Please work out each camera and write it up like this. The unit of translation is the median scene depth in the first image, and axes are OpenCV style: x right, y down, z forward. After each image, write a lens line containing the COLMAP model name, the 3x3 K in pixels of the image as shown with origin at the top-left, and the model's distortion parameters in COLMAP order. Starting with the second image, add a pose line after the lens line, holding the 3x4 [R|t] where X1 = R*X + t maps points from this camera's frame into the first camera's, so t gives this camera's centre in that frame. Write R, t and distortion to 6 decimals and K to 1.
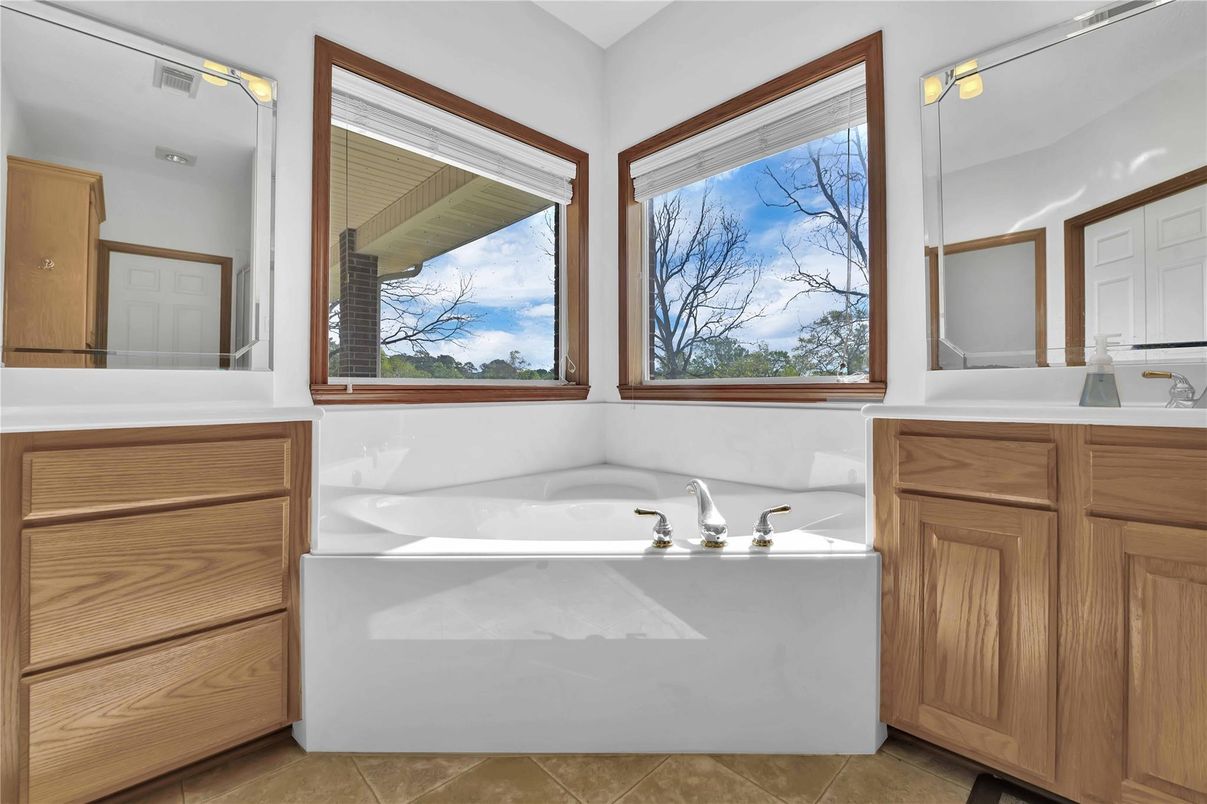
lens RADIAL K [[505.2, 0, 609.3], [0, 505.2, 396.1], [0, 0, 1]] dist [-0.018717, 0.000483]
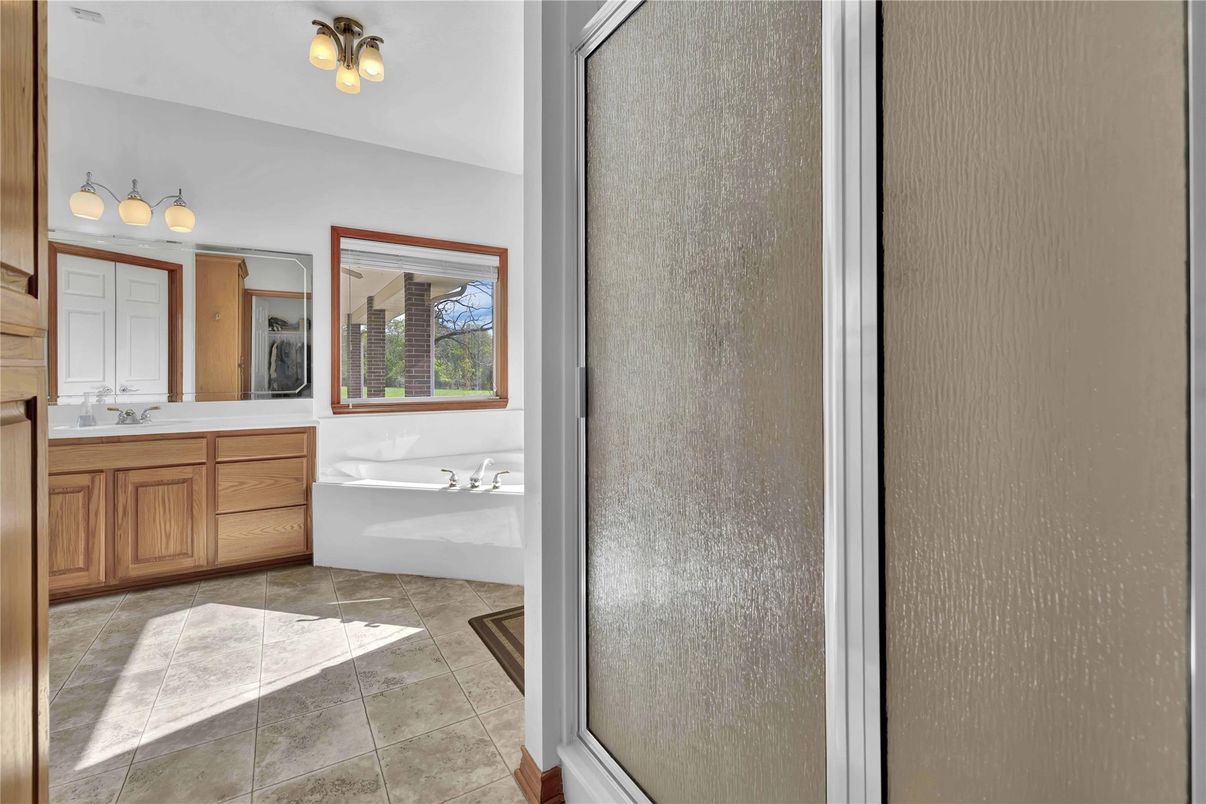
lens RADIAL K [[553.4, 0, 601.4], [0, 553.4, 390.2], [0, 0, 1]] dist [-0.011005, -0.000849]
pose [[0.972536, 0.008549, -0.232594, 1.291844], [-0.003678, 0.999765, 0.021370, -0.176362], [0.232722, -0.019928, 0.972339, -1.182521]]
